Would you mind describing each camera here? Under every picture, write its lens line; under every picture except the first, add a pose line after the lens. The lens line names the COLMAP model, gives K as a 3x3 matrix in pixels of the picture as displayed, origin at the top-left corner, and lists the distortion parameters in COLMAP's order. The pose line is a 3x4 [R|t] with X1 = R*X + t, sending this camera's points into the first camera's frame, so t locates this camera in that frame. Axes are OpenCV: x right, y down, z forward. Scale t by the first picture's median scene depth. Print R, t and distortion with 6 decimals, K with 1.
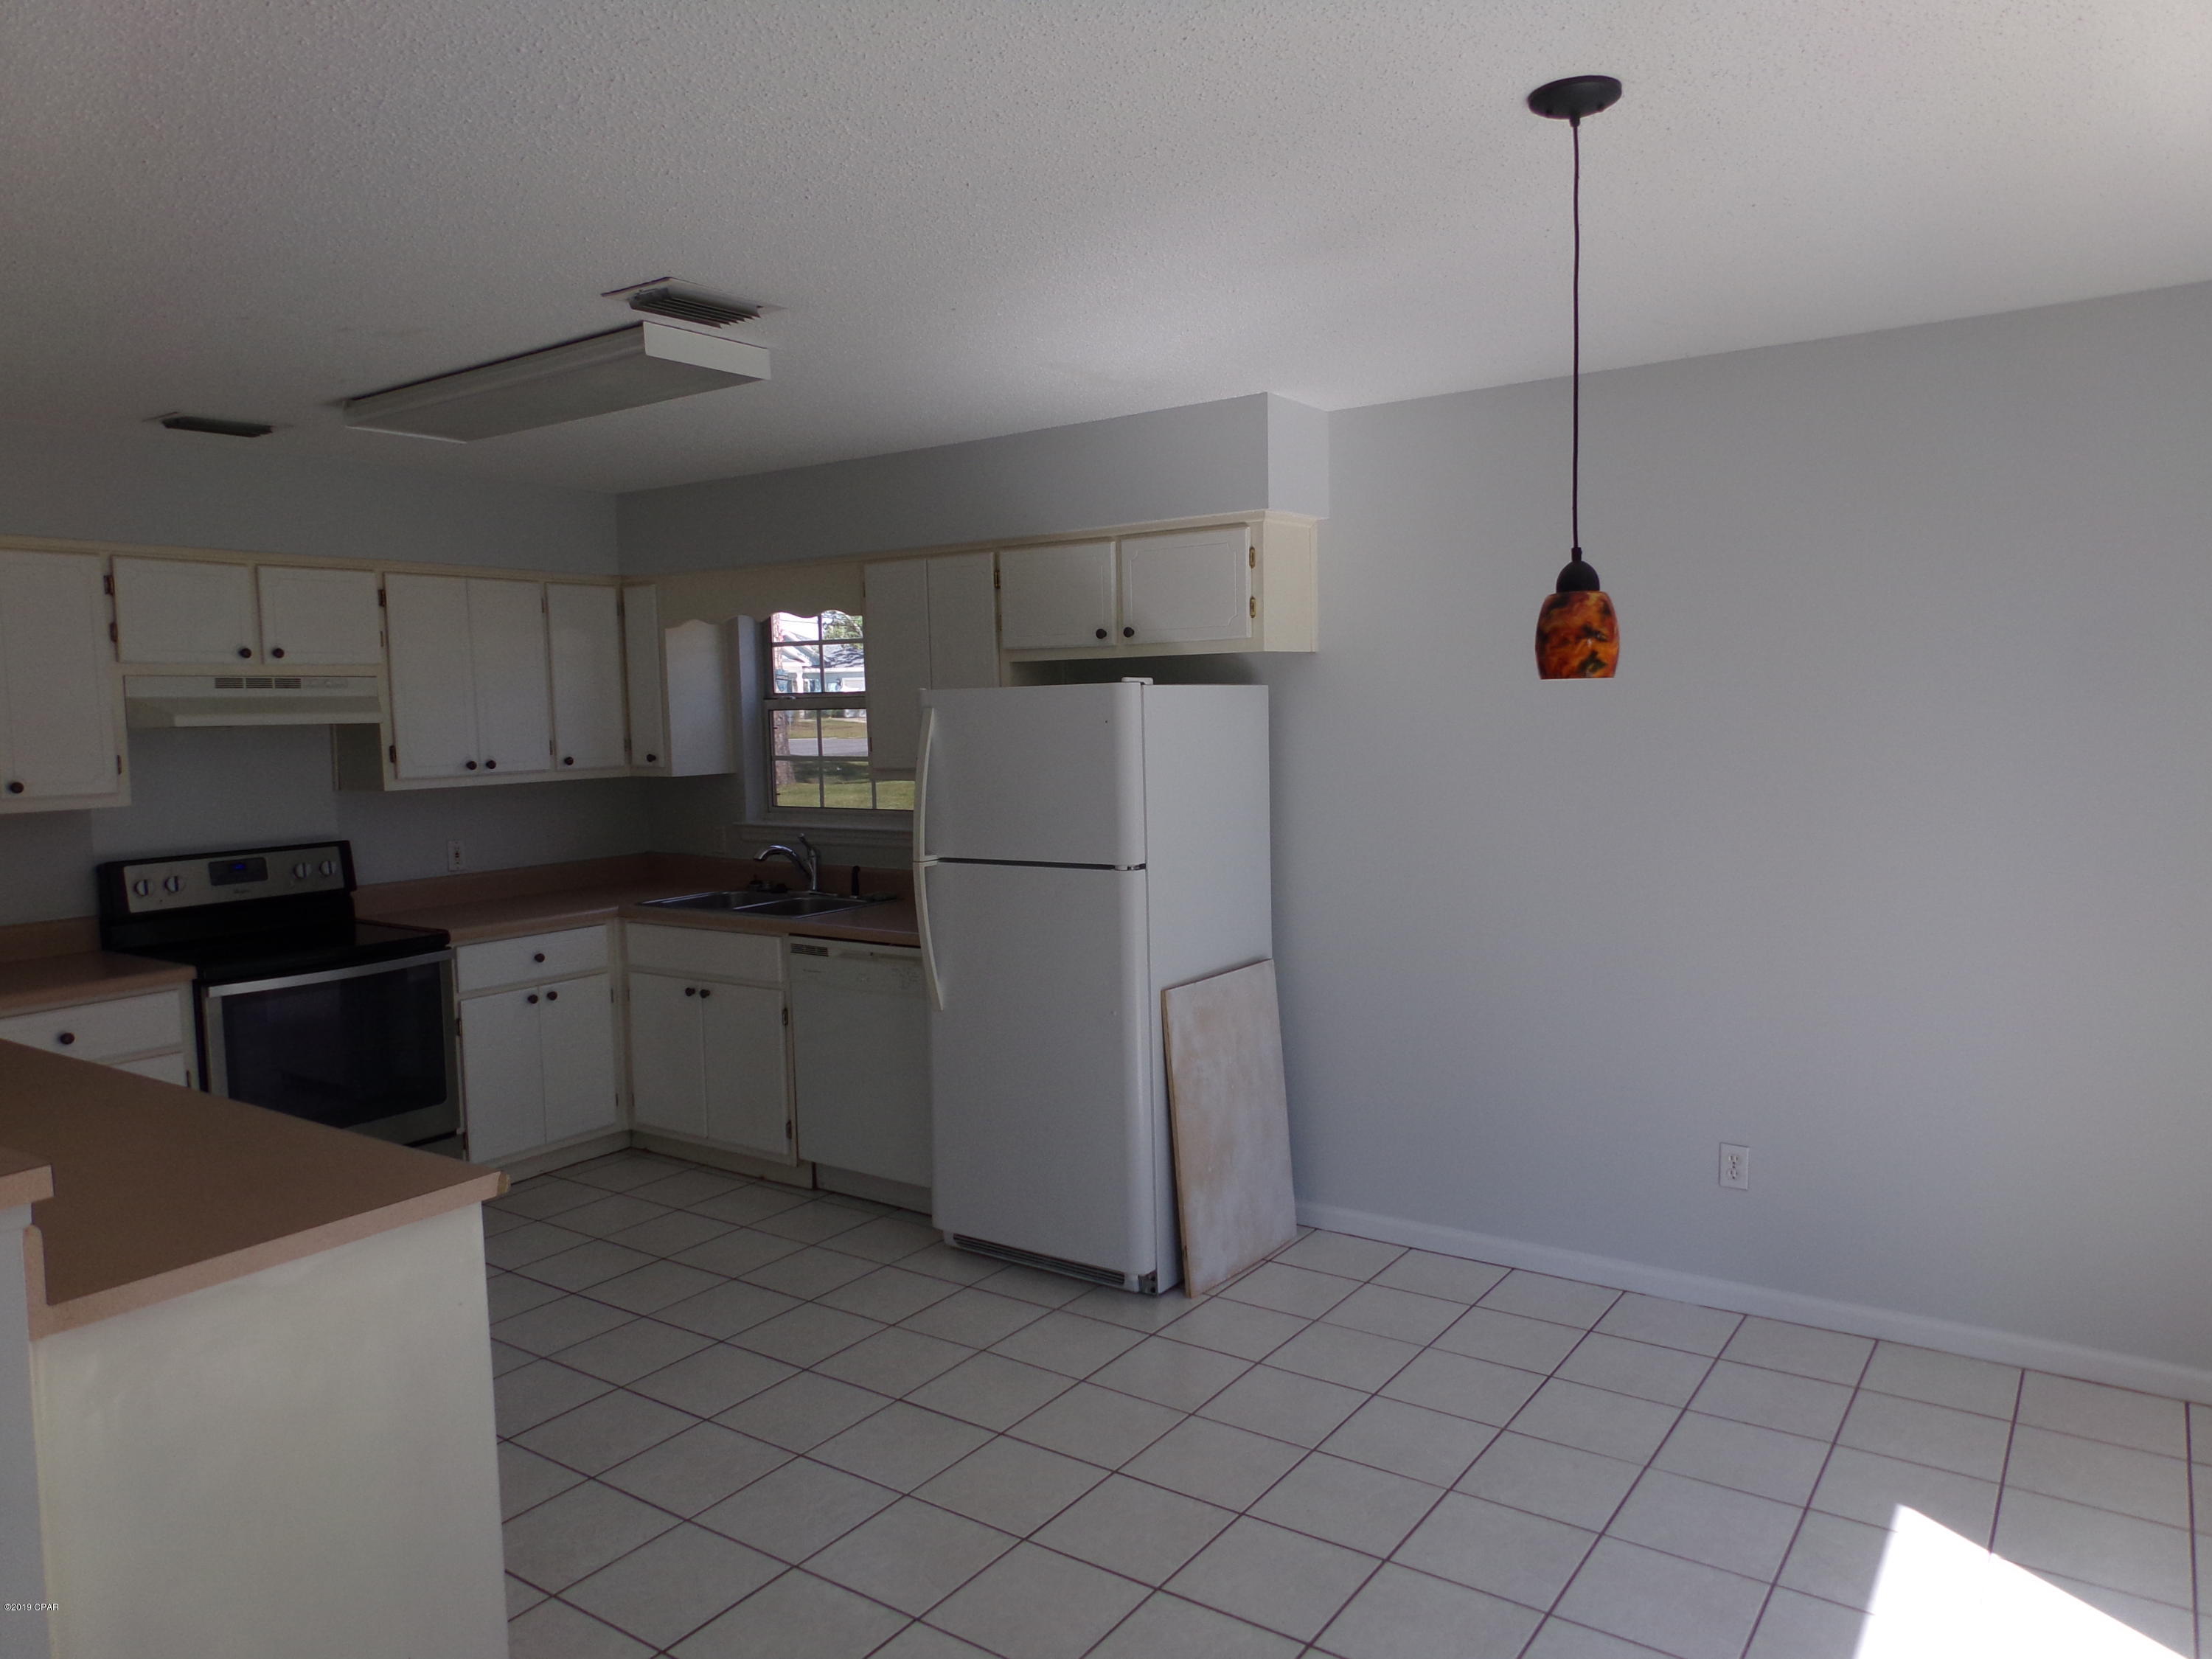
lens RADIAL K [[1548.6, 0, 1098.4], [0, 1548.6, 823.1], [0, 0, 1]] dist [0.069742, -0.003666]
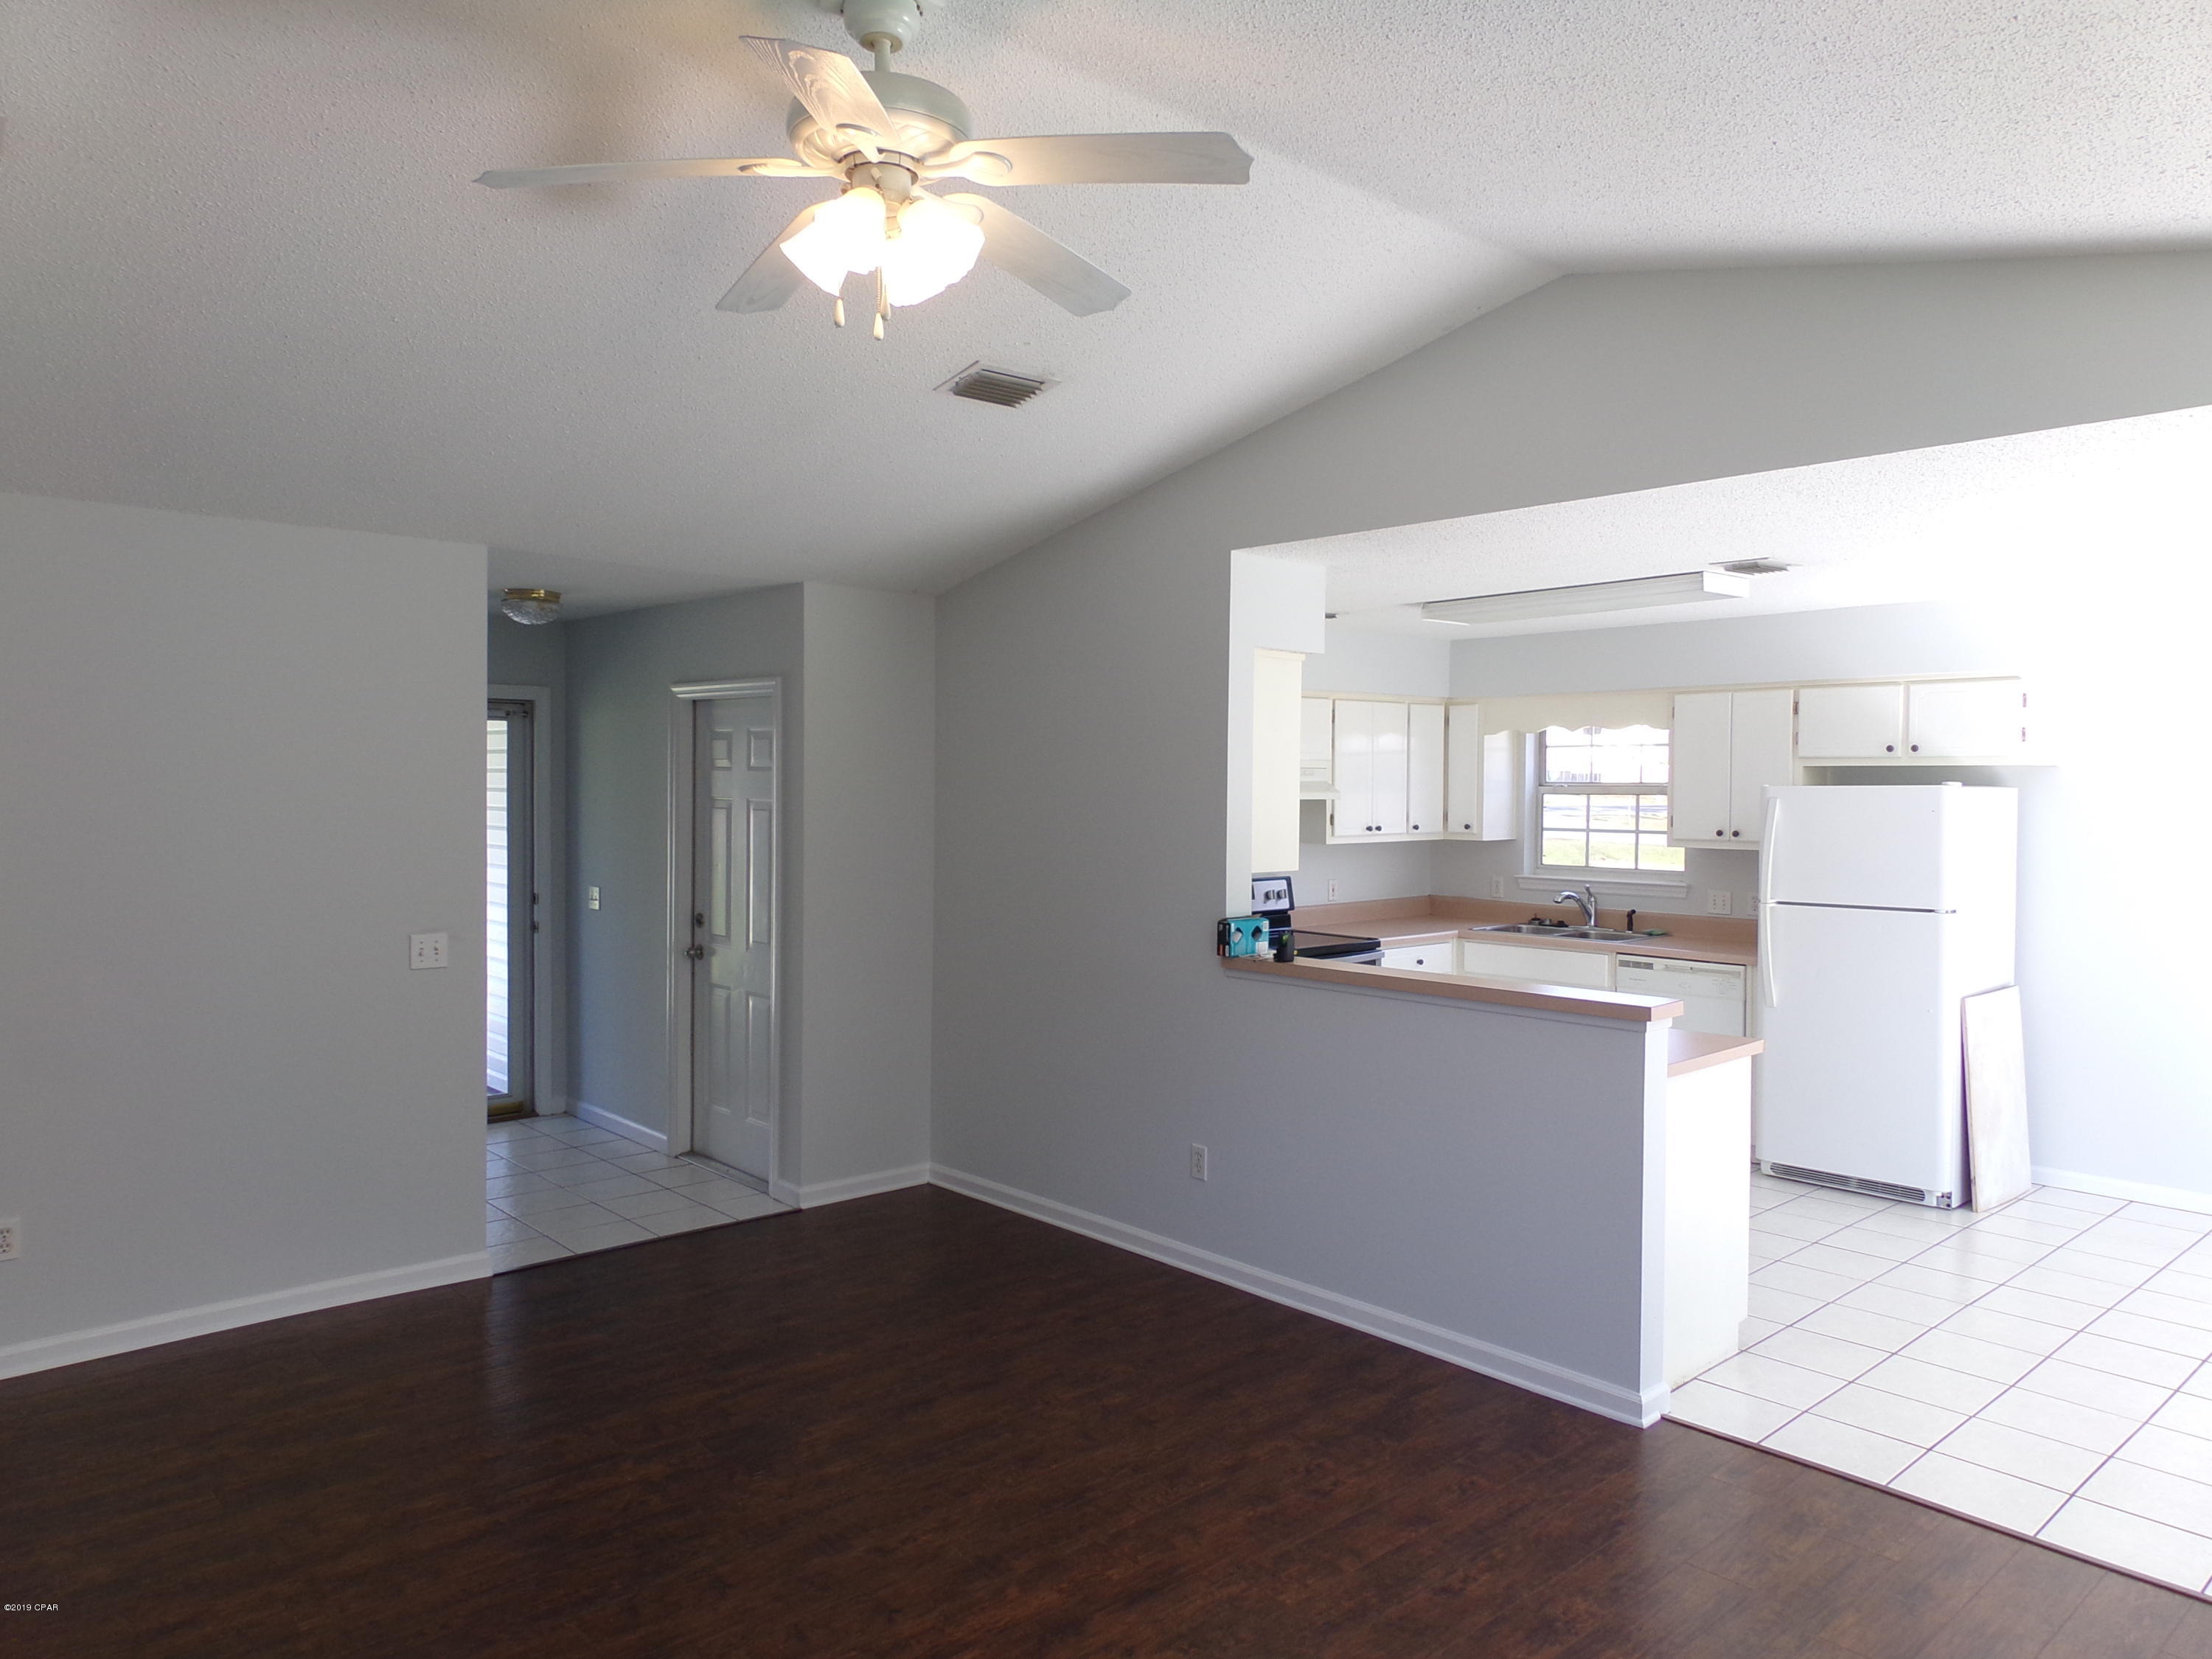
lens RADIAL K [[1505.0, 0, 1106.0], [0, 1505.0, 829.5], [0, 0, 1]] dist [-0.024059, 0.043193]
pose [[0.972254, 0.029869, -0.232012, -0.348410], [-0.039913, 0.998453, -0.038719, 0.031122], [0.230497, 0.046905, 0.971942, -0.464121]]
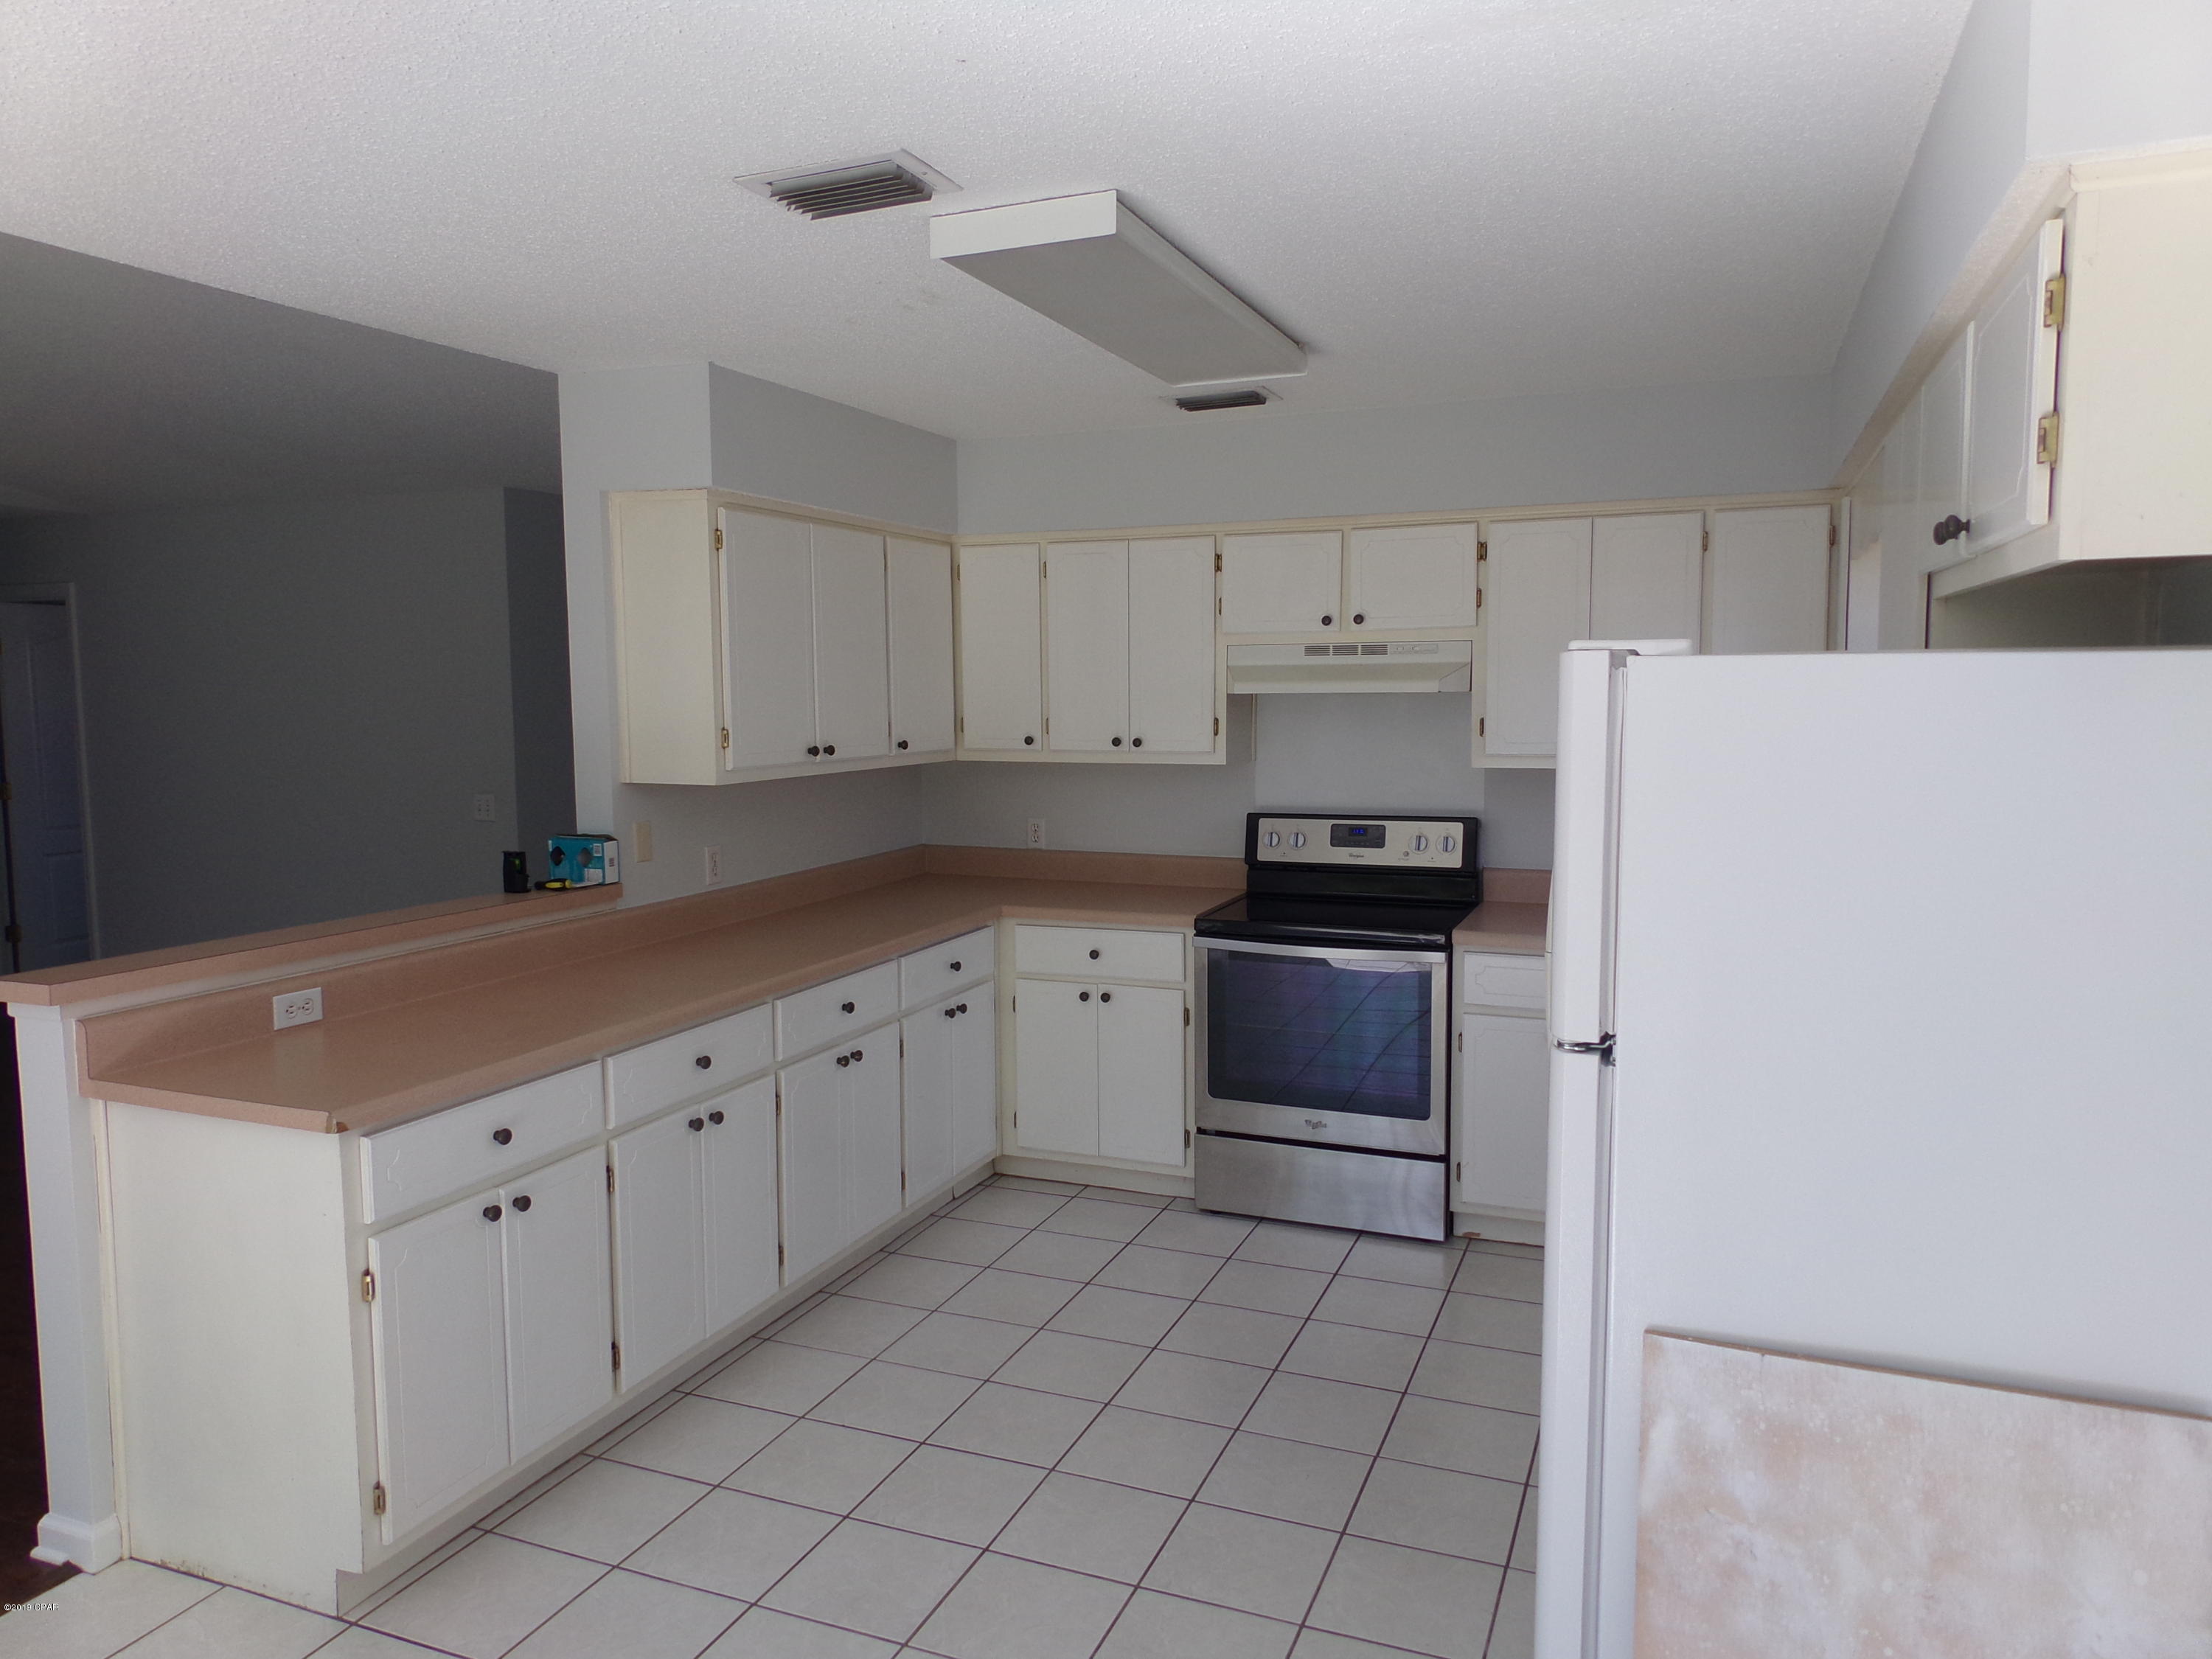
lens RADIAL K [[1505.0, 0, 1106.0], [0, 1505.0, 829.5], [0, 0, 1]] dist [-0.024059, 0.043193]
pose [[0.209602, 0.115191, -0.970978, 0.367201], [-0.066384, 0.992422, 0.103405, -0.064106], [0.975531, 0.042783, 0.215661, 0.649573]]
